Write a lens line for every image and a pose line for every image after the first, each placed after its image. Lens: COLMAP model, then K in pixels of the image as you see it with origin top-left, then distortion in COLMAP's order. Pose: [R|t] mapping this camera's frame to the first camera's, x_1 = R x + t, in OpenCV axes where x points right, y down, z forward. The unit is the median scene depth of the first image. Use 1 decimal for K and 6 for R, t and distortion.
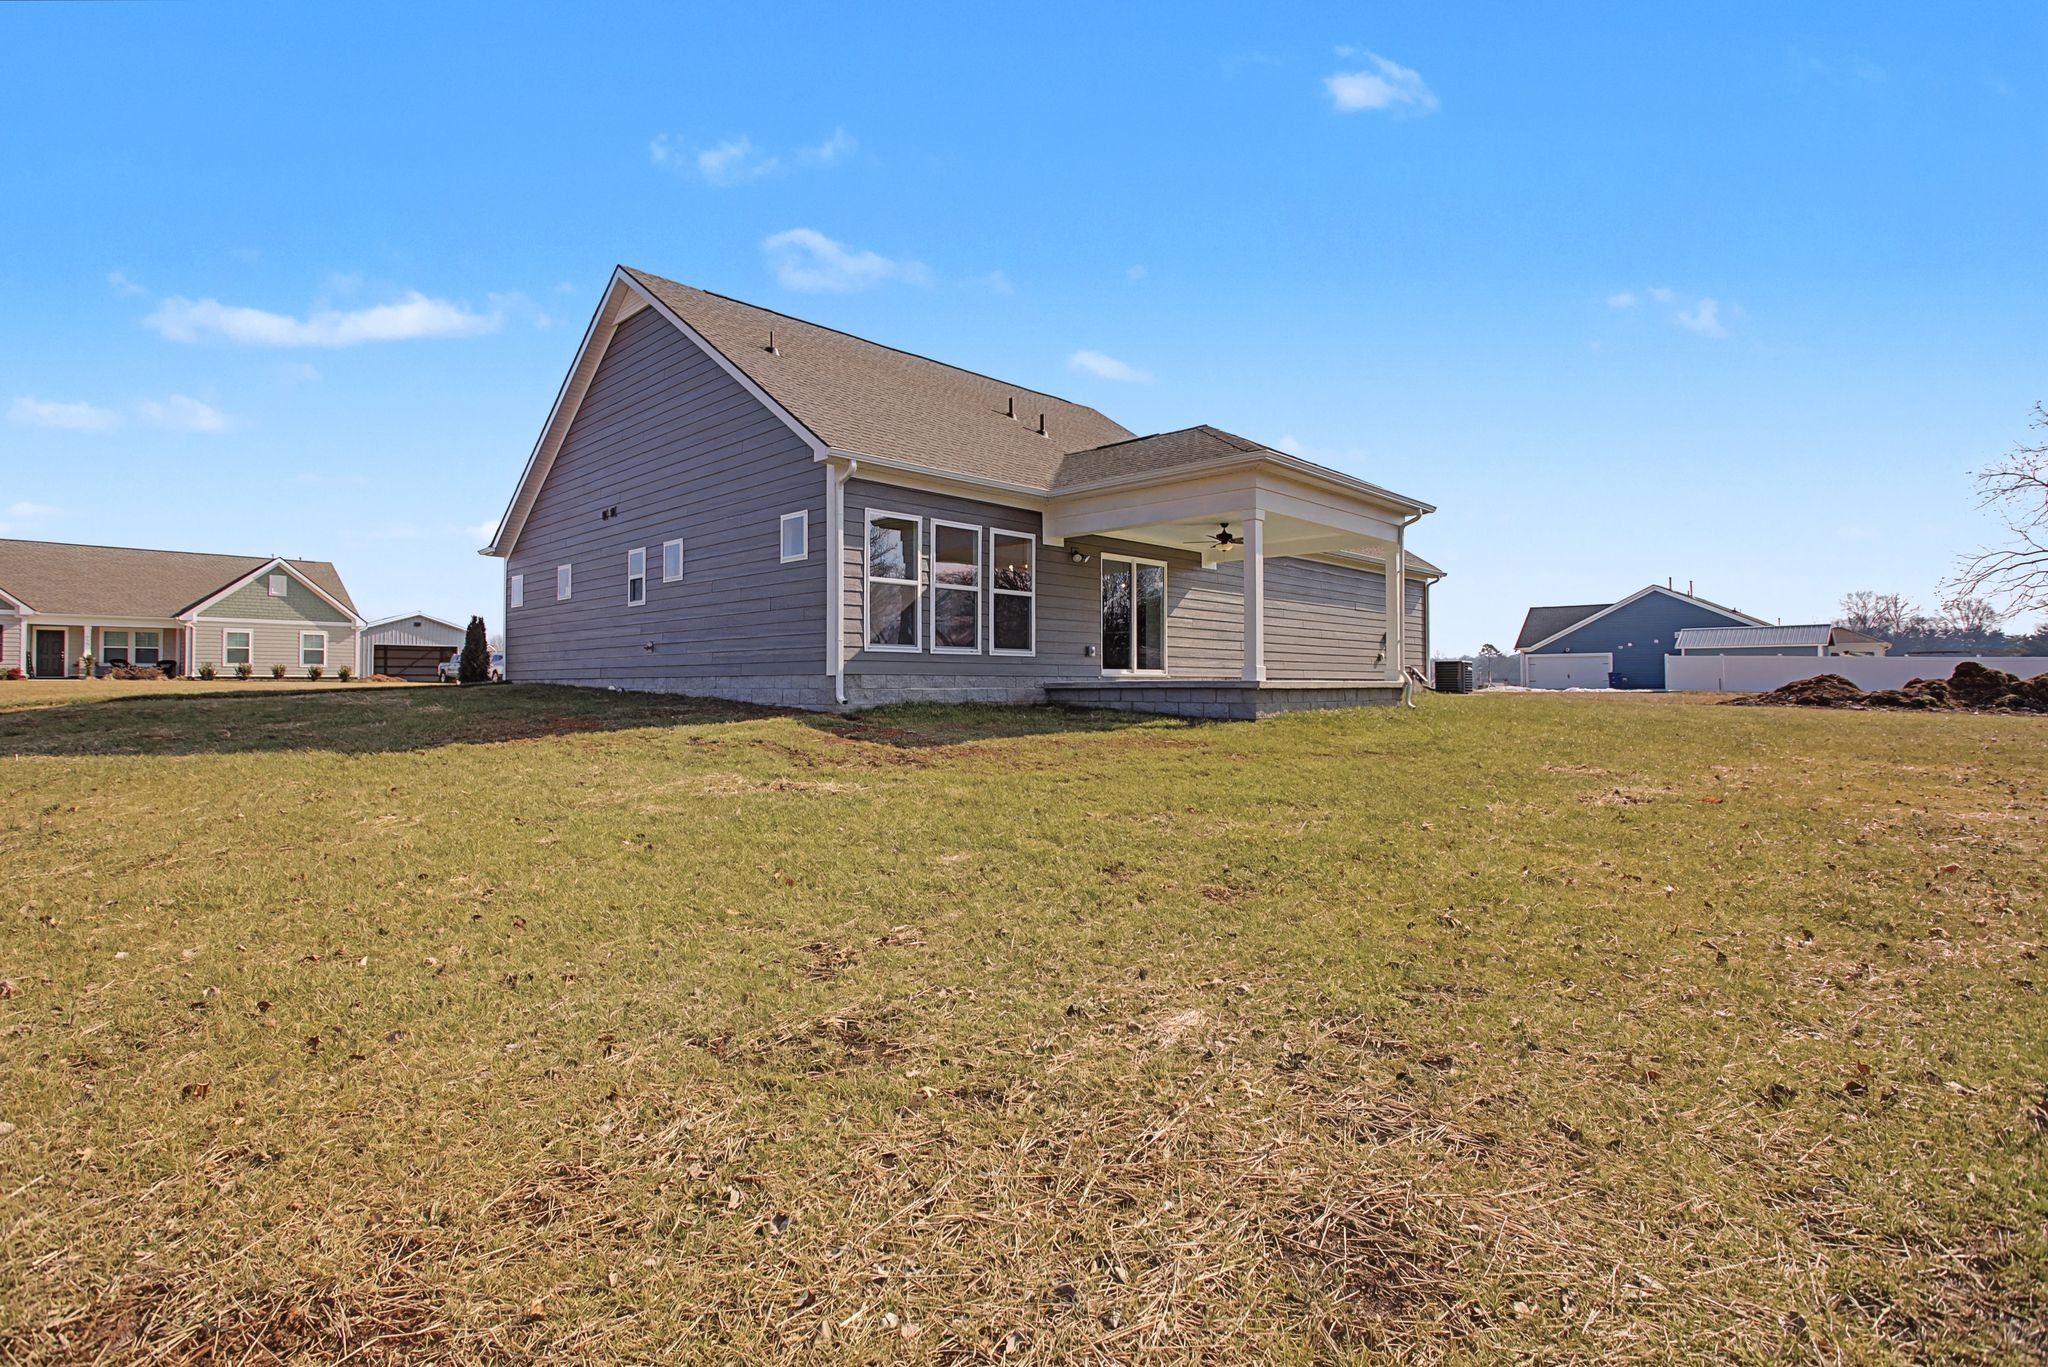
lens RADIAL K [[982.4, 0, 1024.0], [0, 982.4, 683.5], [0, 0, 1]] dist [-0.003798, 0.000156]
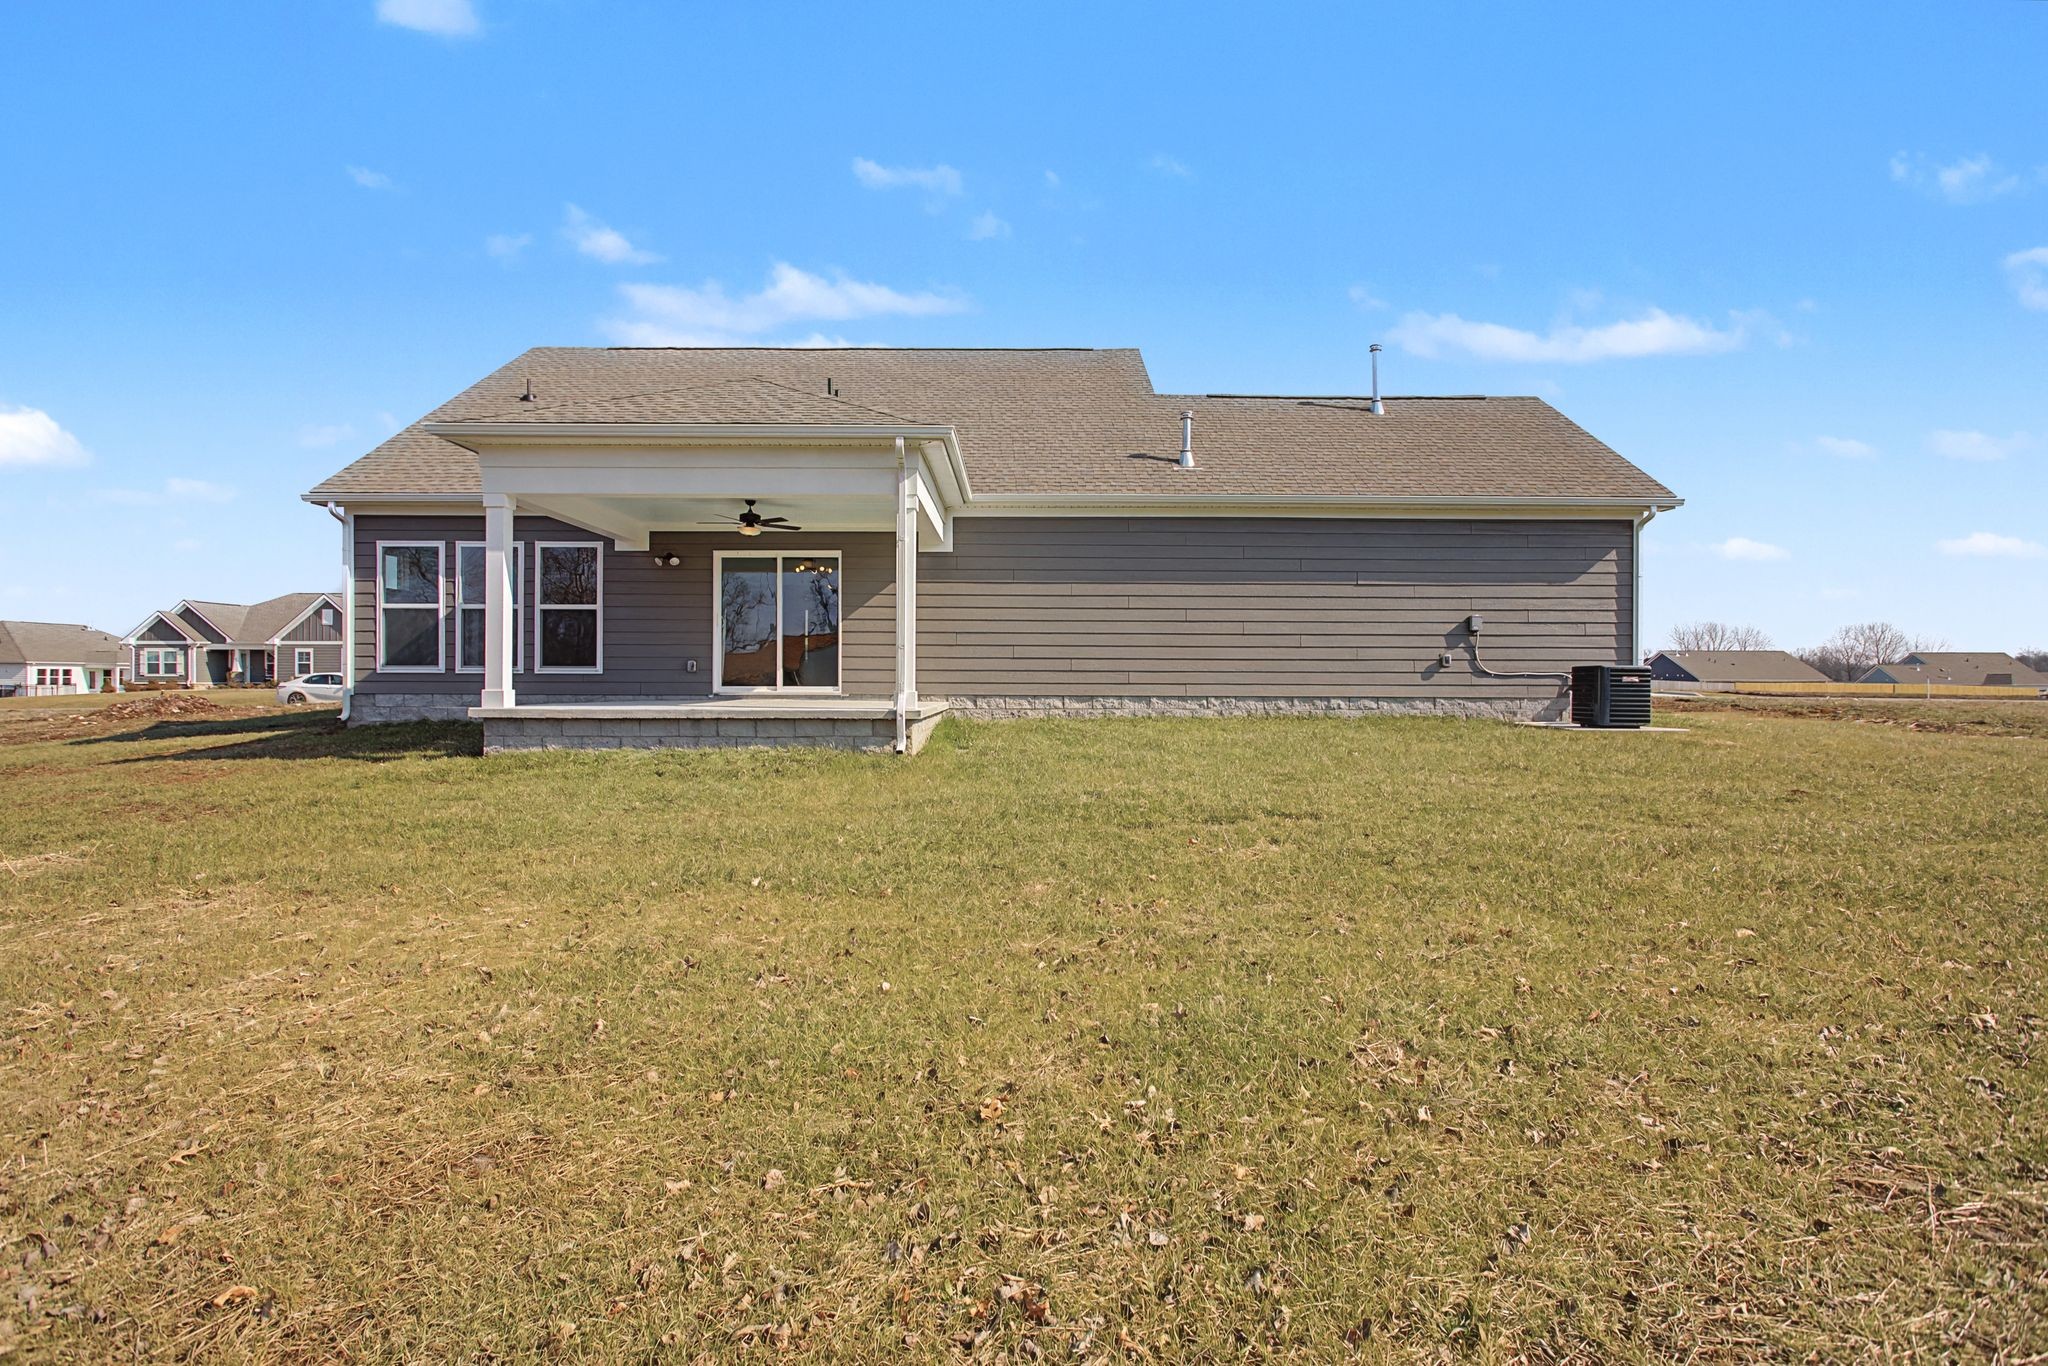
lens RADIAL K [[982.4, 0, 1024.0], [0, 982.4, 683.0], [0, 0, 1]] dist [-0.003798, 0.000156]
pose [[0.700298, 0.003694, -0.713841, 0.994270], [-0.003171, 0.999993, 0.002063, -0.022713], [0.713843, 0.000819, 0.700305, 0.663718]]
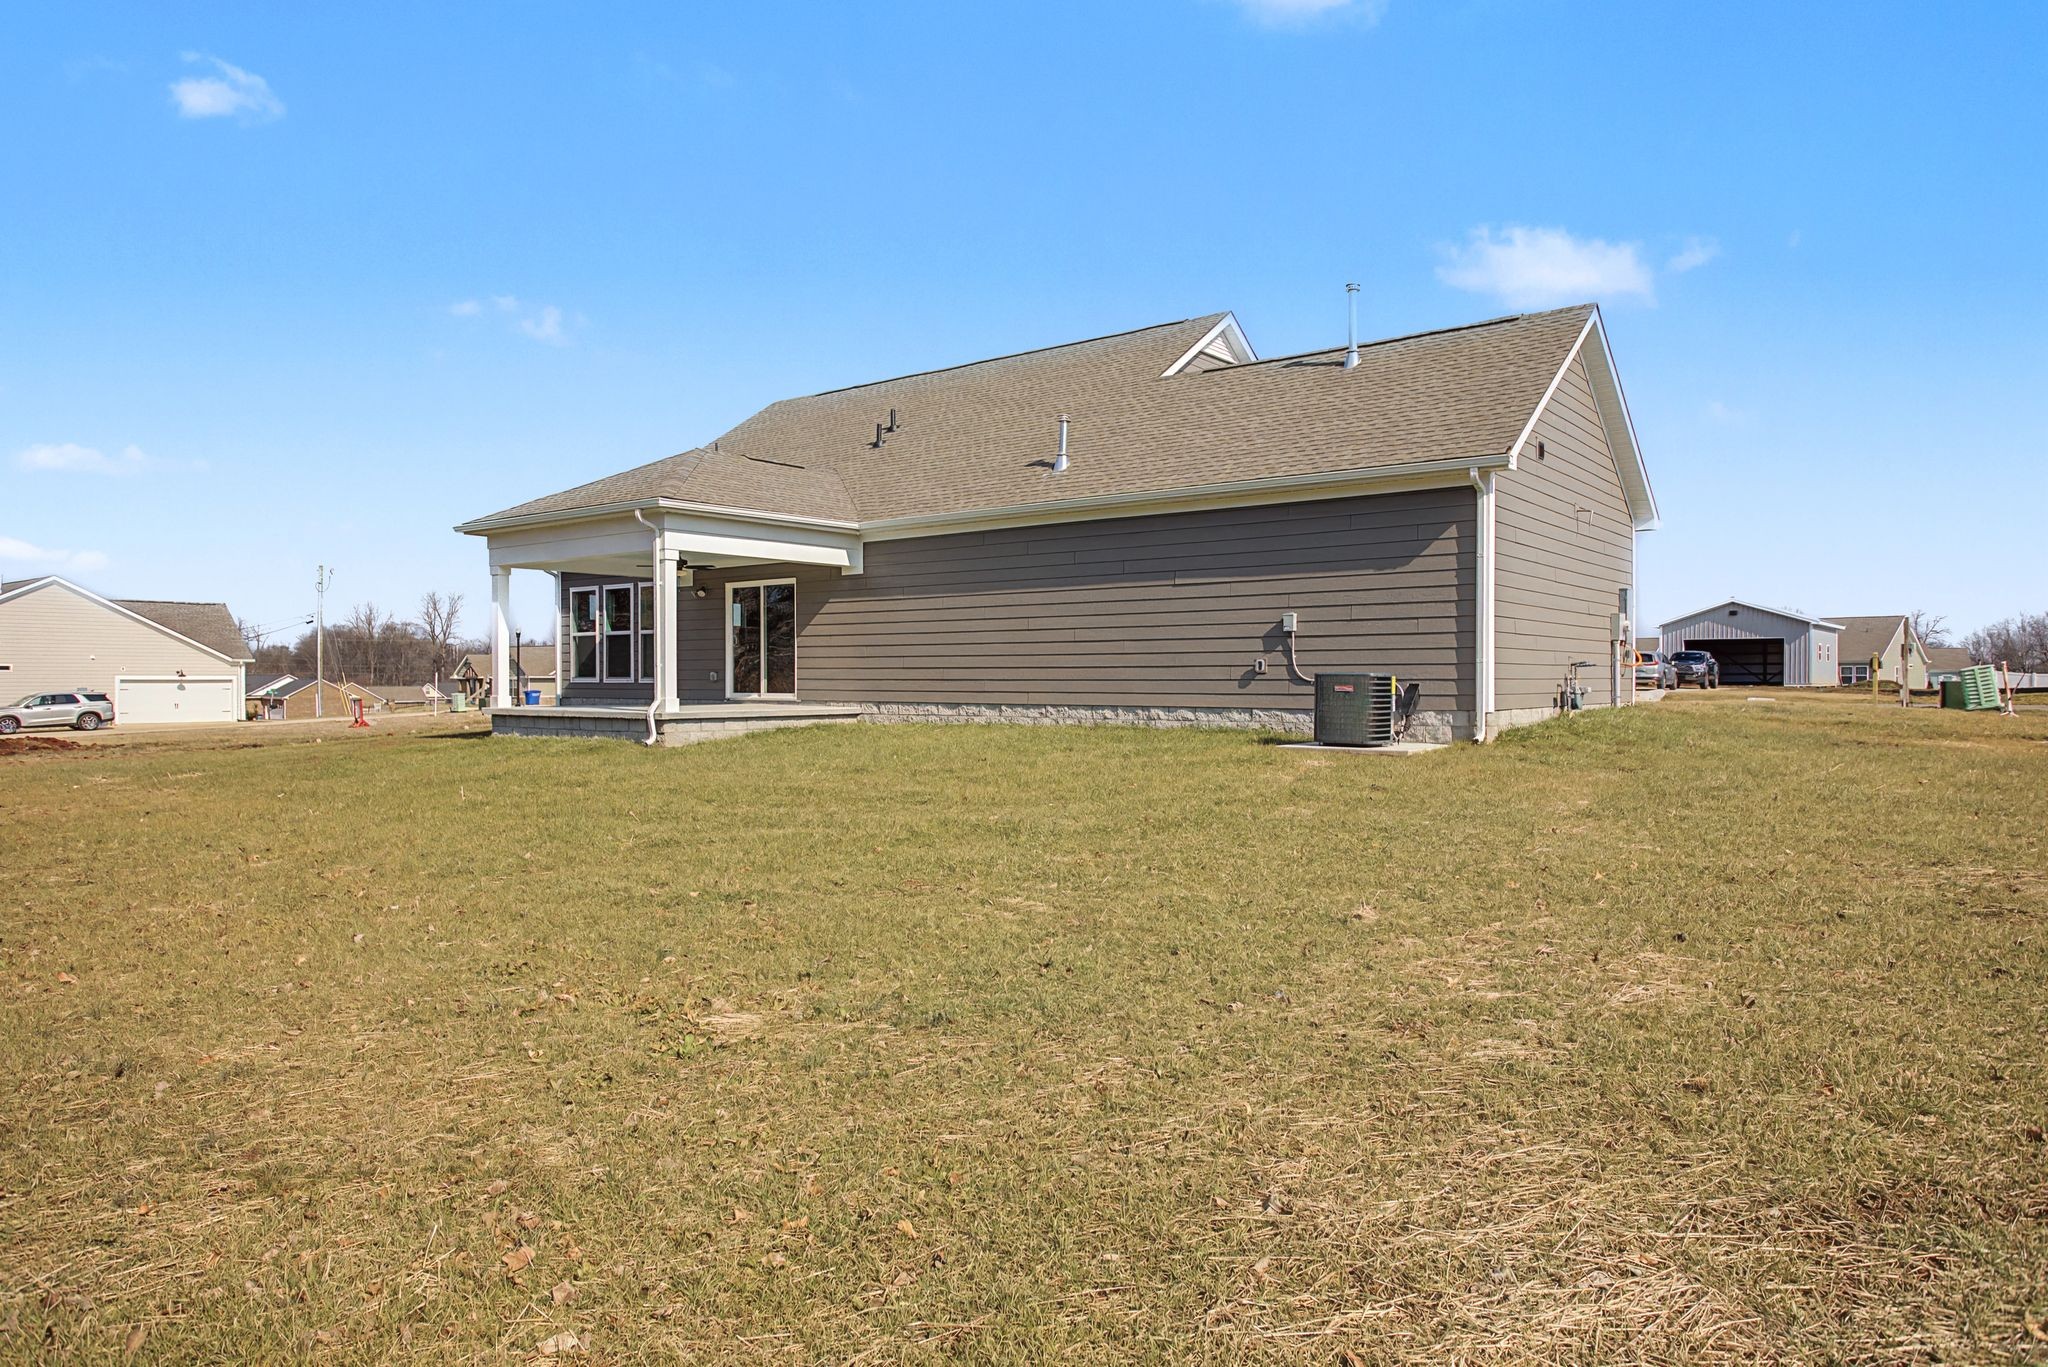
lens RADIAL K [[1273.0, 0, 1024.0], [0, 1273.0, 683.5], [0, 0, 1]] dist [-0.001410, -0.000051]
pose [[0.110540, 0.004762, -0.993860, 1.666008], [0.002277, 0.999985, 0.005044, -0.035091], [0.993869, -0.002821, 0.110528, 1.312129]]
